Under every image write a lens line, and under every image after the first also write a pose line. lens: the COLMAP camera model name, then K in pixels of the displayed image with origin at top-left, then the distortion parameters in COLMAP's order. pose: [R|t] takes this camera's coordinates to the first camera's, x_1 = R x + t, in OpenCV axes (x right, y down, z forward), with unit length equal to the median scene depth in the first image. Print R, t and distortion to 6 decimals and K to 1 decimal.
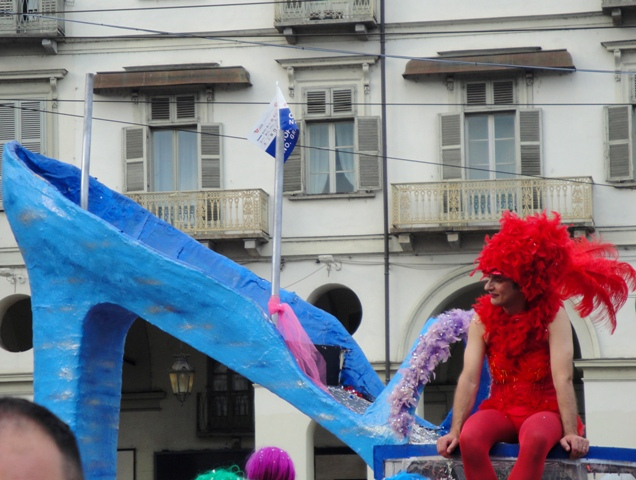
lens RADIAL K [[1975.0, 0, 318.1], [0, 1975.0, 240.1], [0, 0, 1]] dist [1.410779, 0.000000]
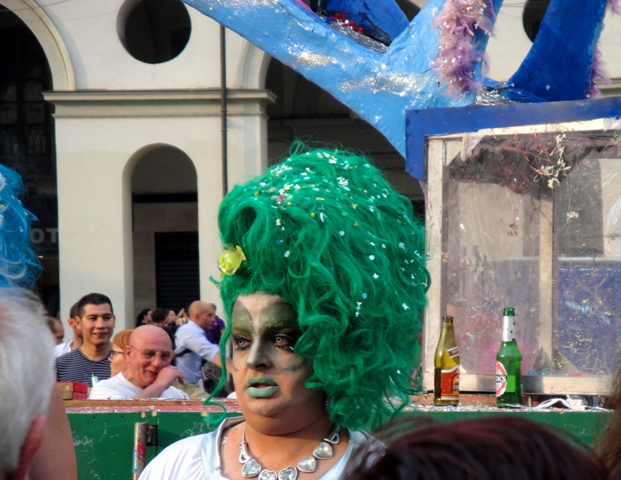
lens RADIAL K [[2152.4, 0, 310.4], [0, 2152.4, 240.3], [0, 0, 1]] dist [0.349648, 0.000000]
pose [[0.995101, -0.002700, 0.098827, -0.052519], [-0.008722, 0.993332, 0.114955, 0.071577], [-0.098478, -0.115254, 0.988443, 0.443719]]
